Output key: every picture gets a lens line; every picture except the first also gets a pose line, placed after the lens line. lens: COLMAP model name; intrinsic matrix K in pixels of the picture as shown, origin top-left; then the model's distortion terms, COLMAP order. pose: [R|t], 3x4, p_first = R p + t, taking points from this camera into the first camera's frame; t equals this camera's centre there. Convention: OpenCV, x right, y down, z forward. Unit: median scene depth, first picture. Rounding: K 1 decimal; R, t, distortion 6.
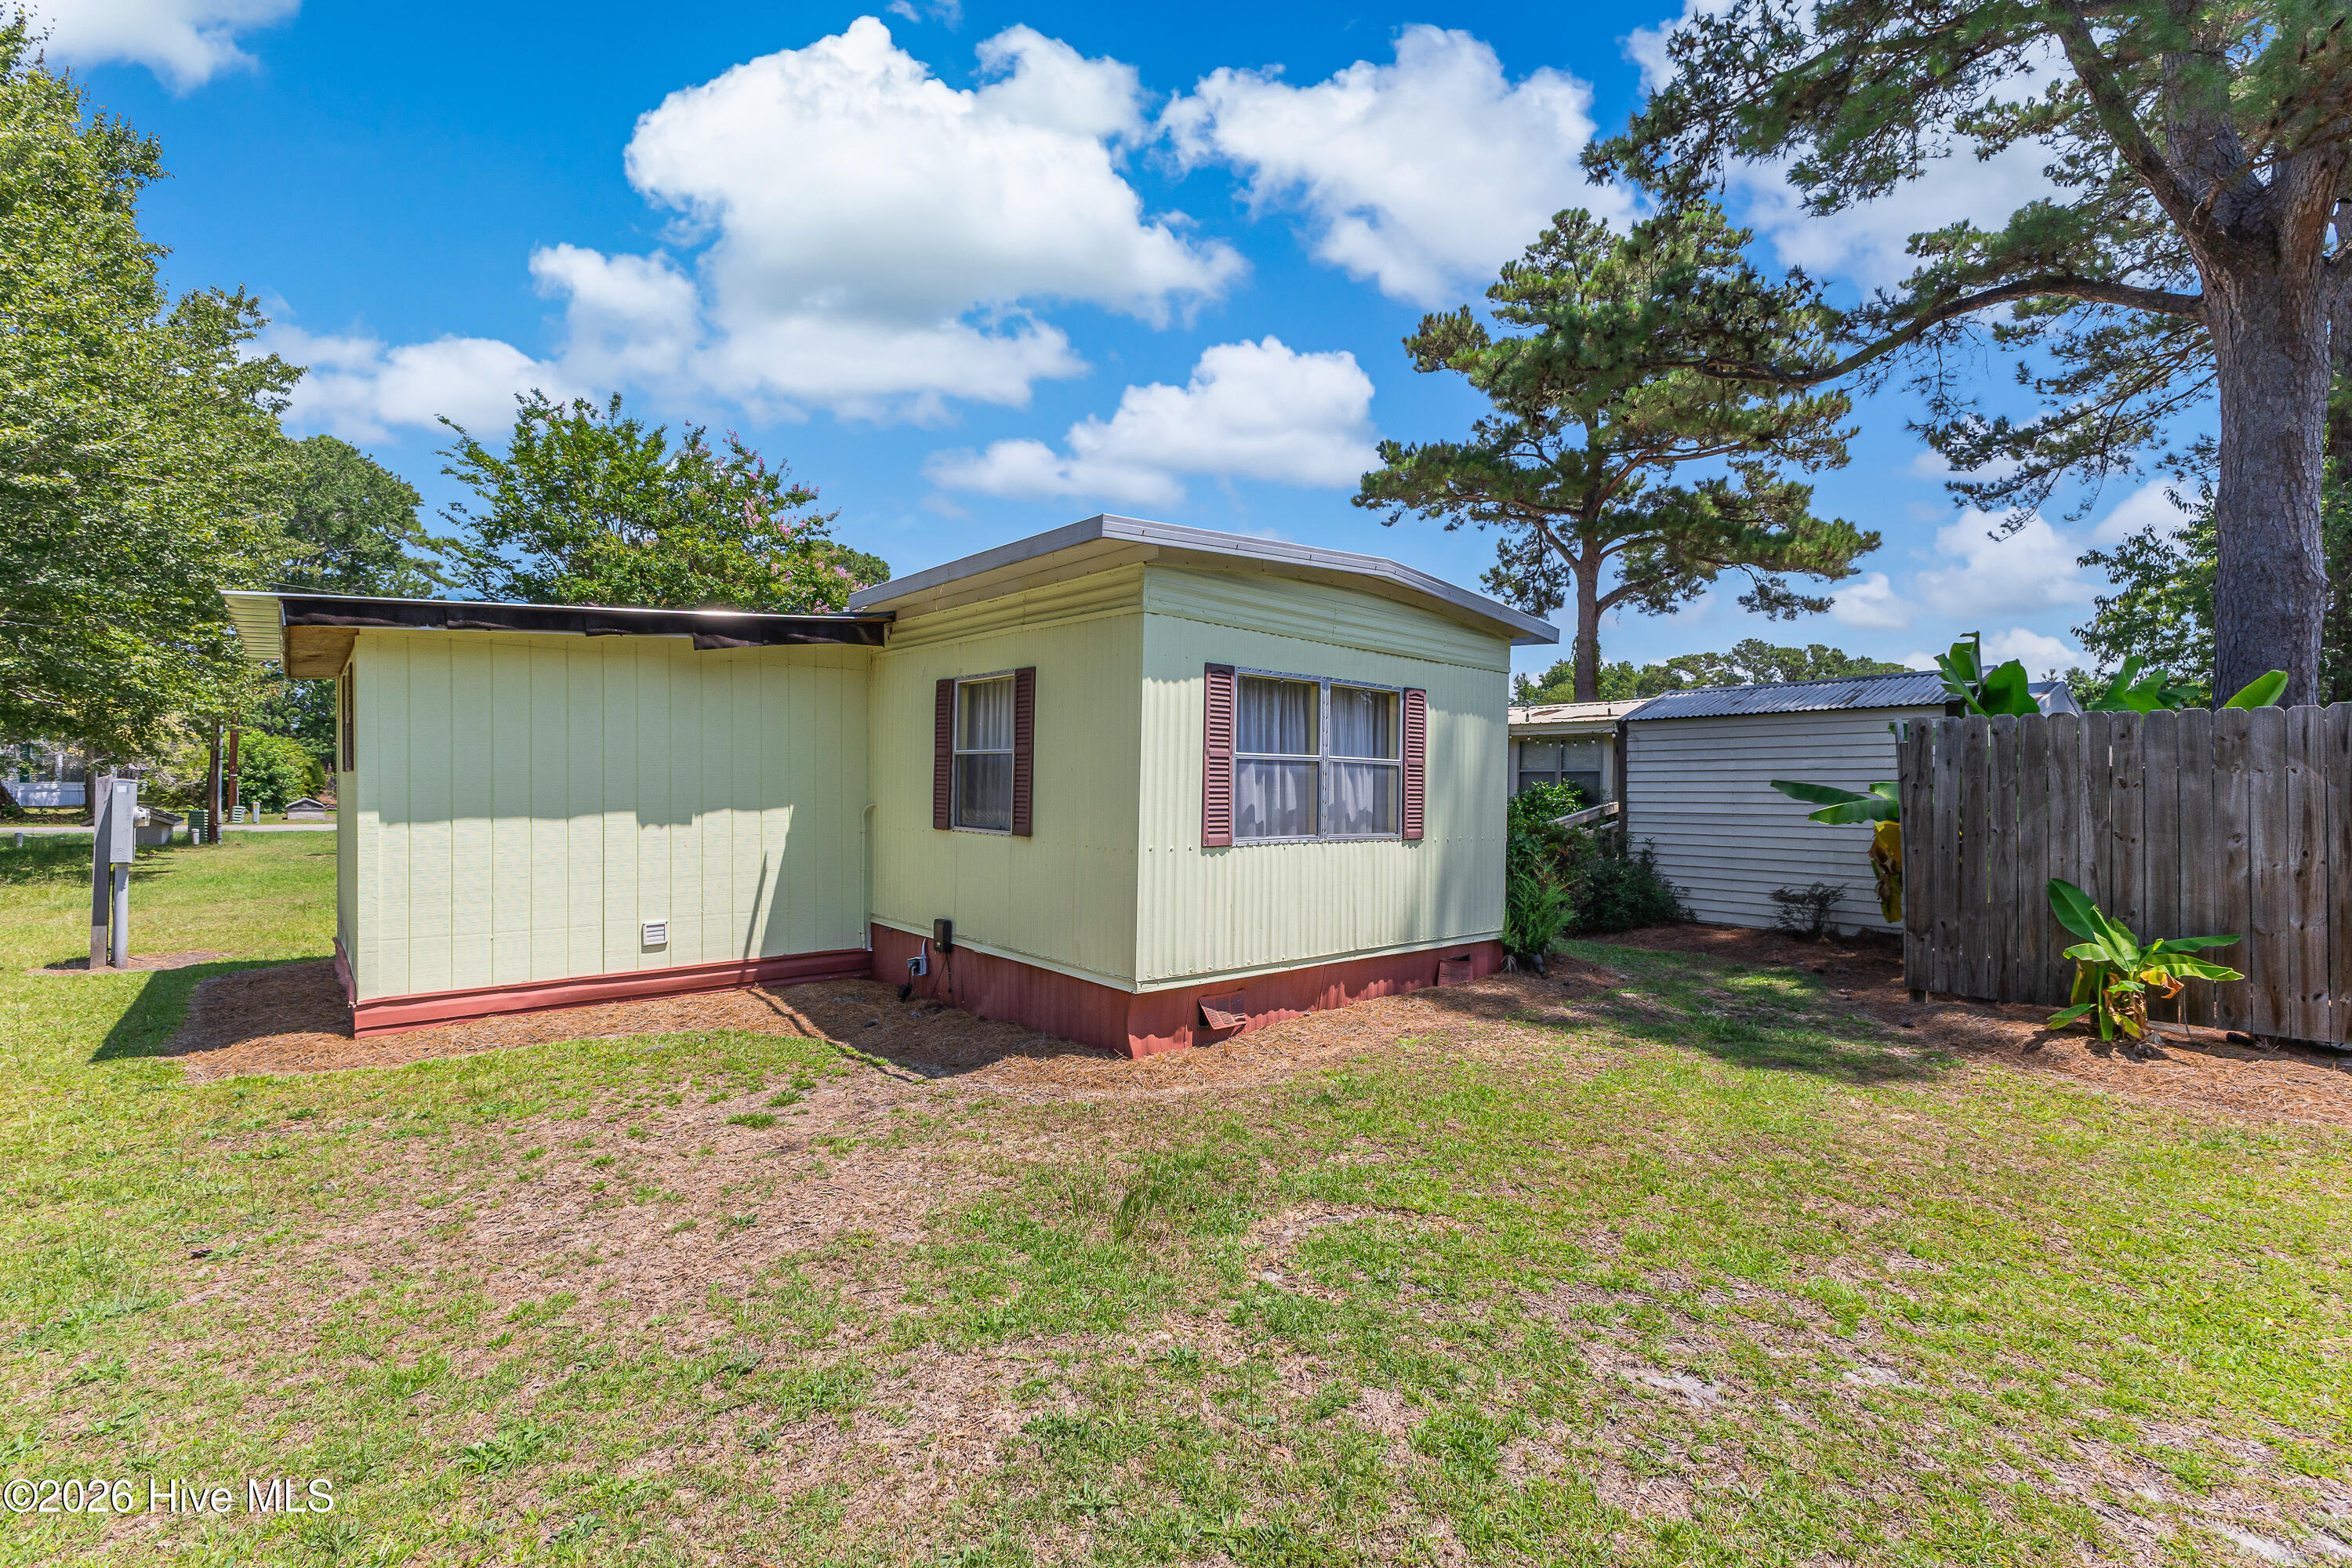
lens RADIAL K [[1036.7, 0, 1191.2], [0, 1036.7, 797.9], [0, 0, 1]] dist [0.006895, -0.002785]
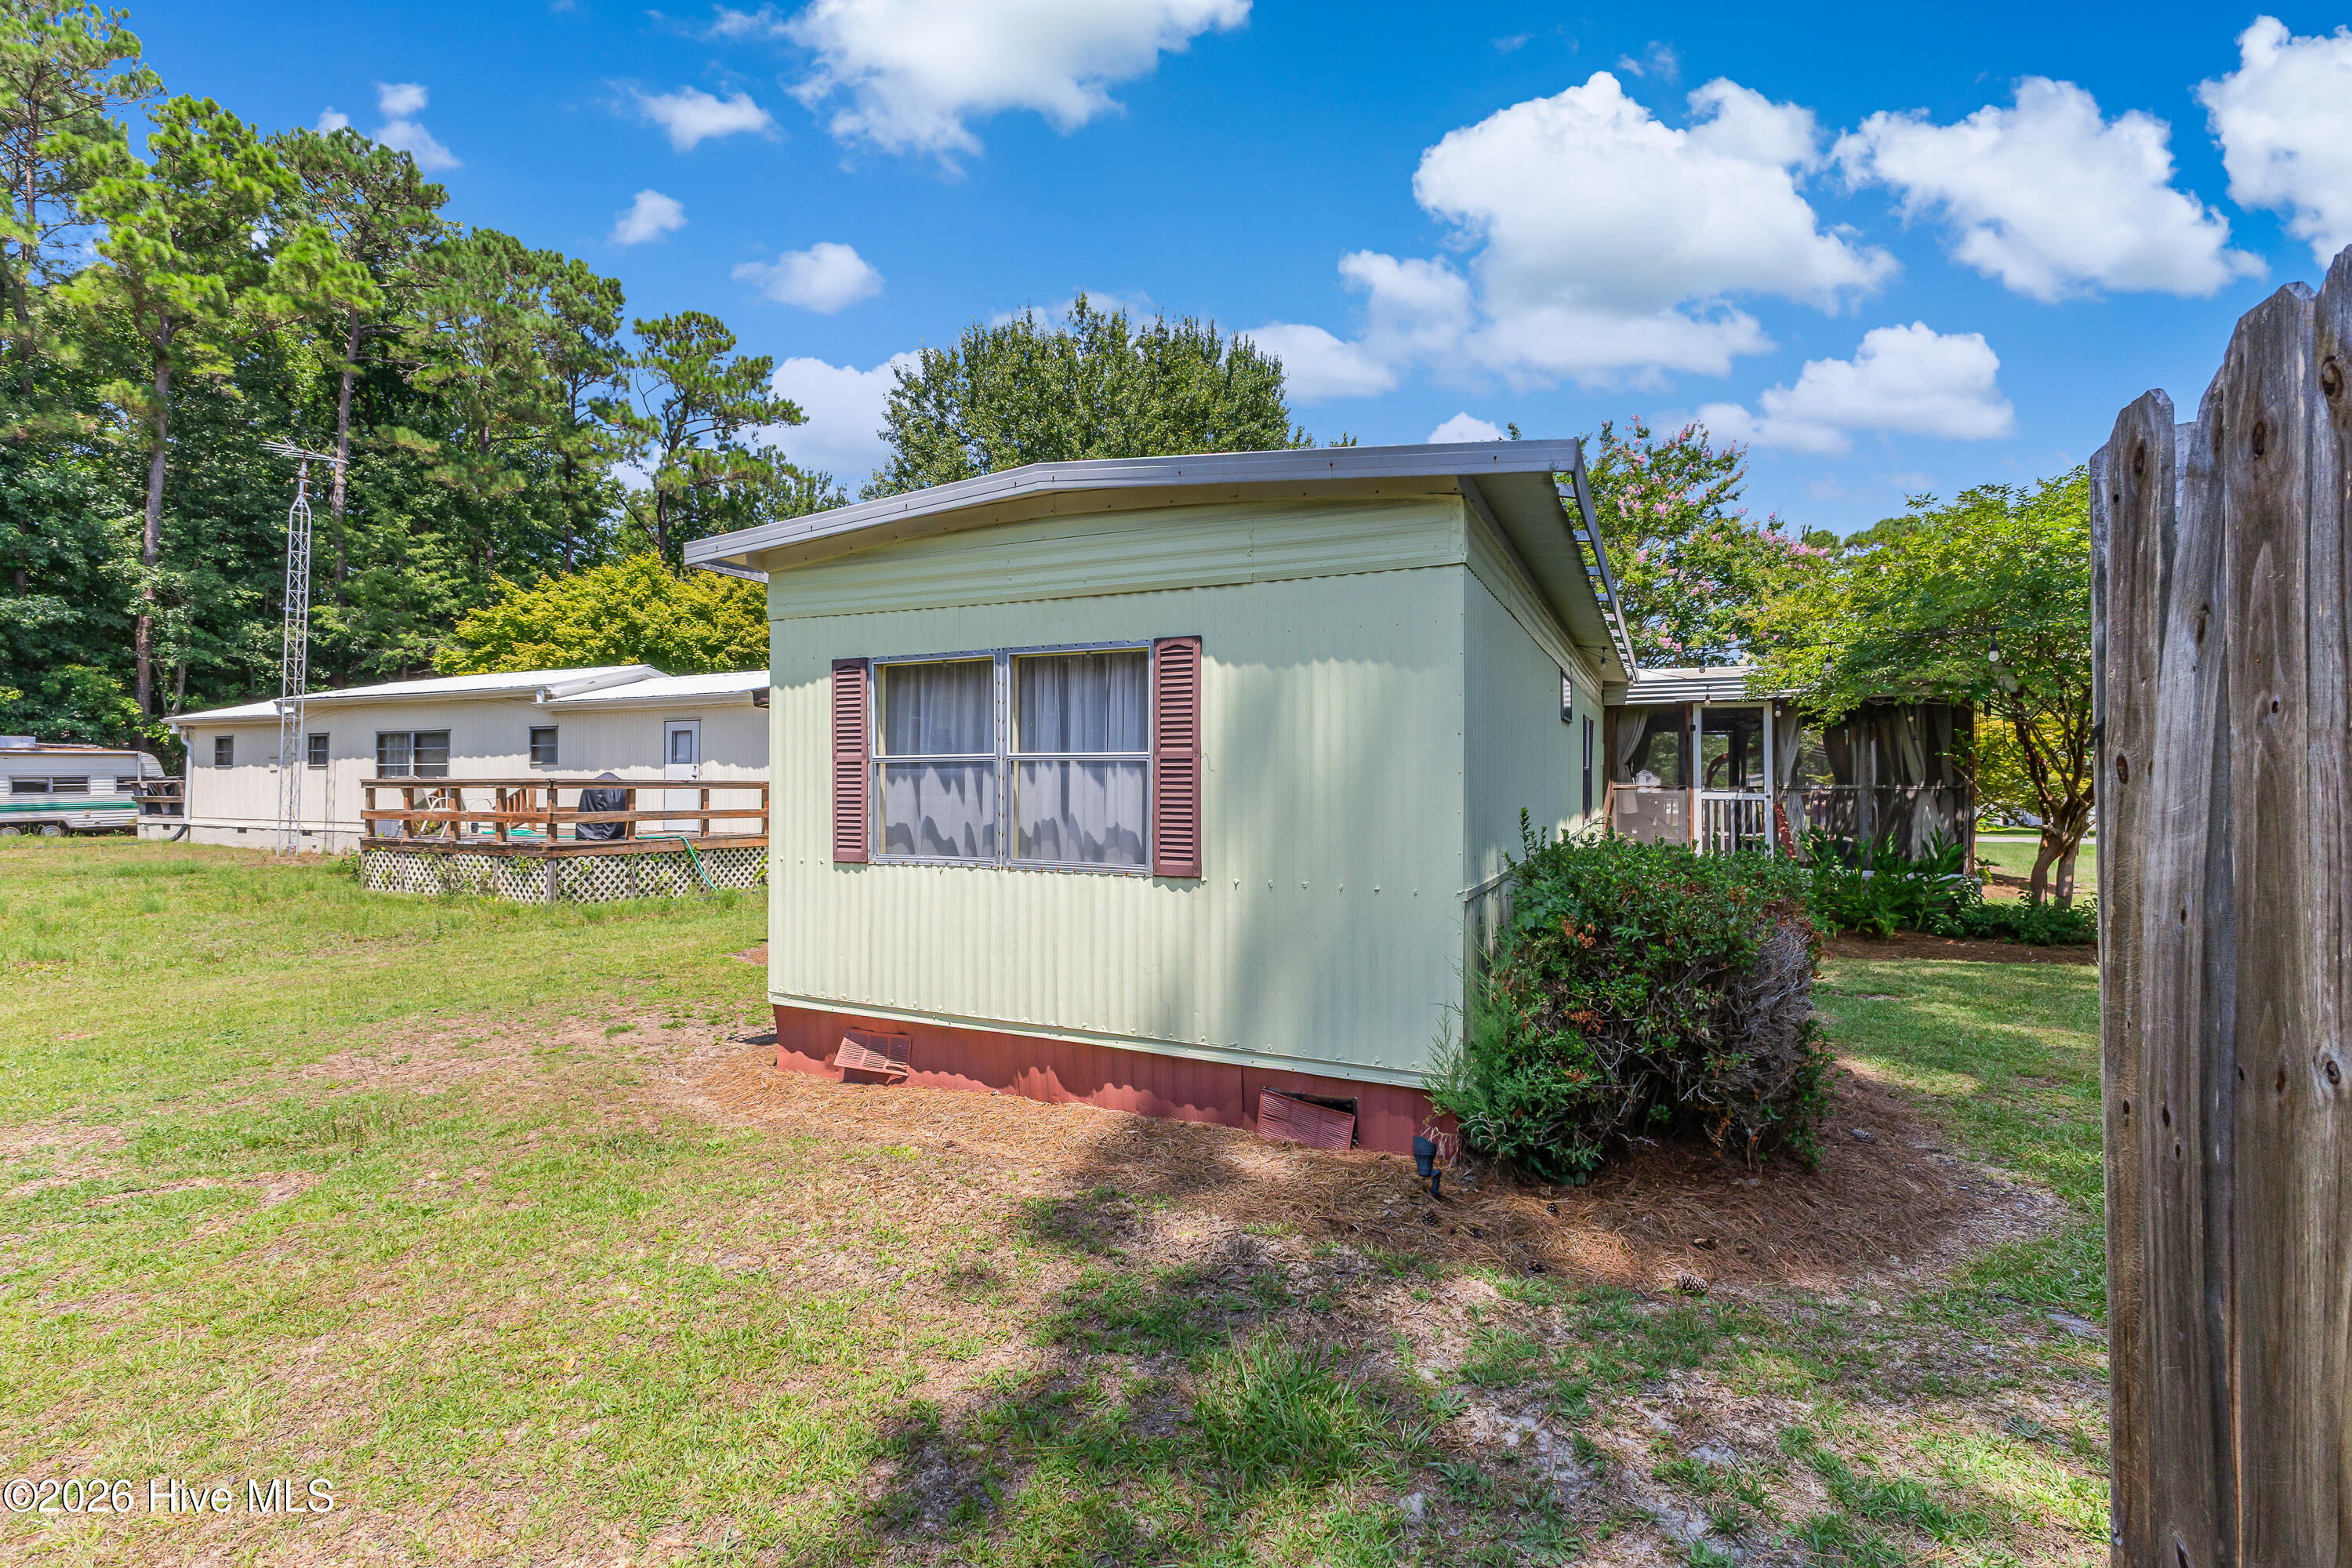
lens RADIAL K [[1036.7, 0, 1165.5], [0, 1036.7, 790.2], [0, 0, 1]] dist [0.006895, -0.002785]
pose [[0.373812, -0.009527, -0.927455, 0.843326], [-0.001795, 0.999938, -0.010996, -0.005655], [0.927503, 0.005775, 0.373772, 0.807653]]
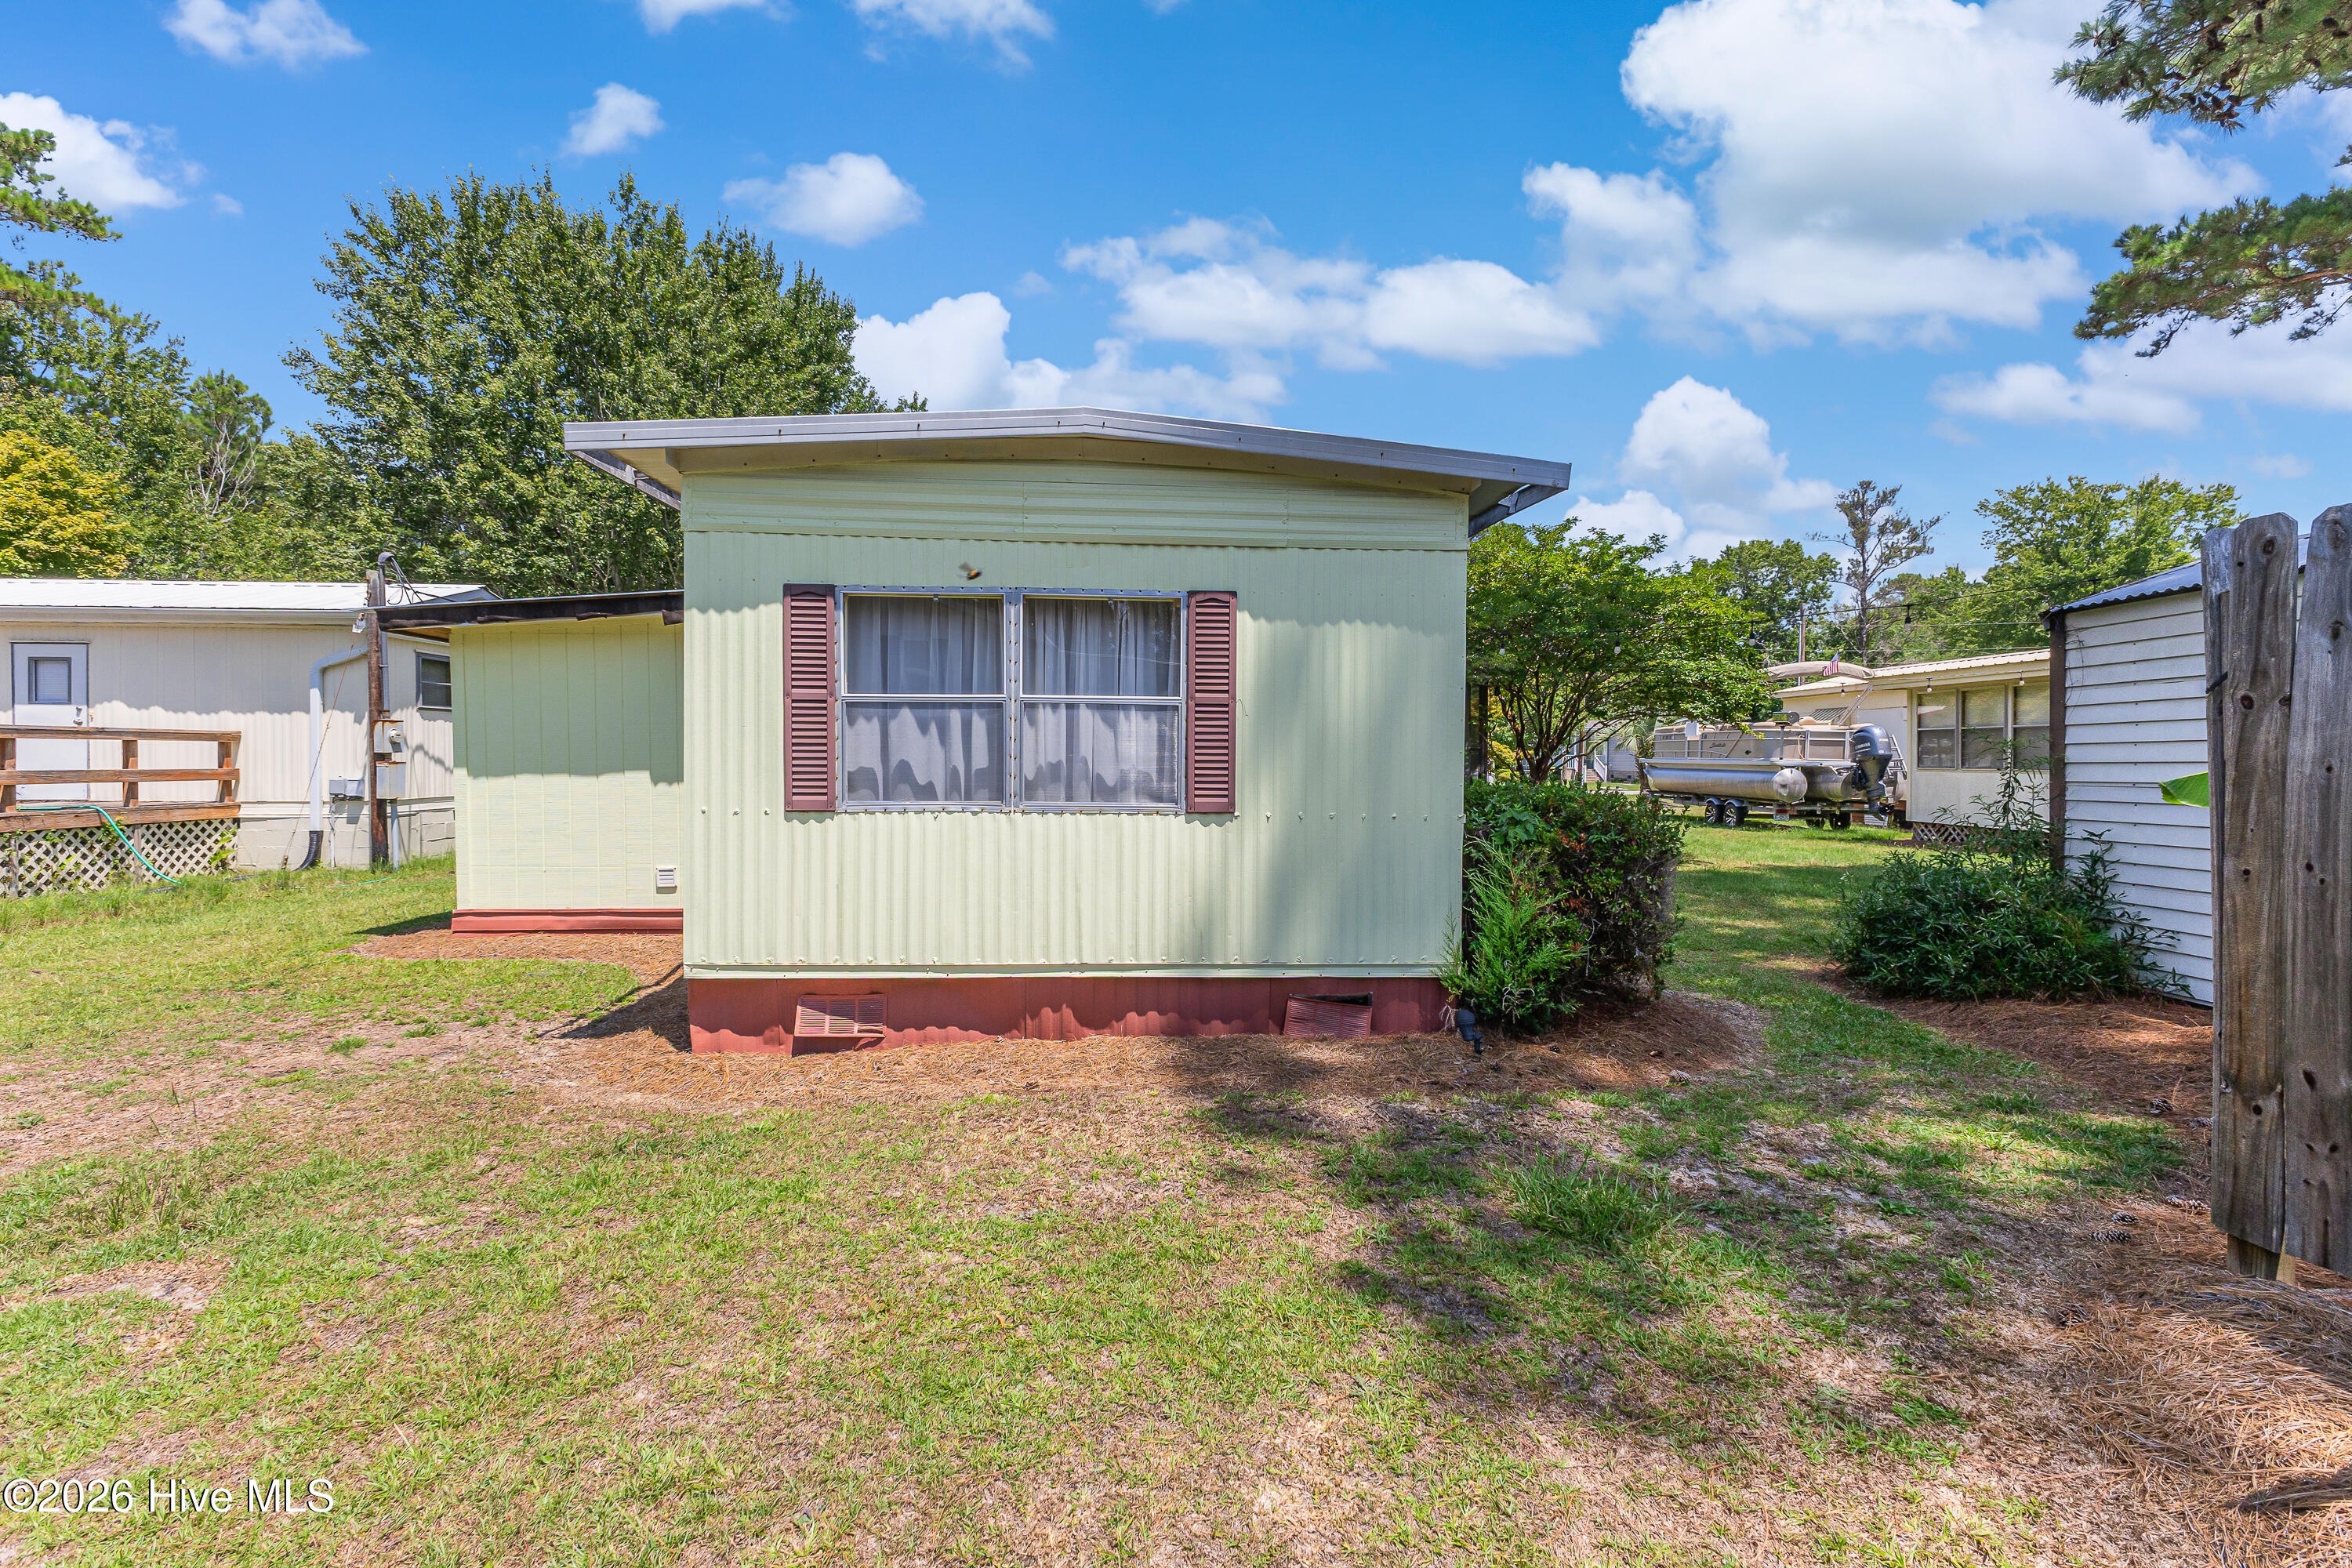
lens RADIAL K [[1036.7, 0, 1162.5], [0, 1036.7, 780.9], [0, 0, 1]] dist [0.006895, -0.002785]
pose [[0.778334, 0.007016, -0.627812, 0.655848], [-0.000622, 0.999946, 0.010403, 0.013120], [0.627850, -0.007707, 0.778296, 0.478959]]
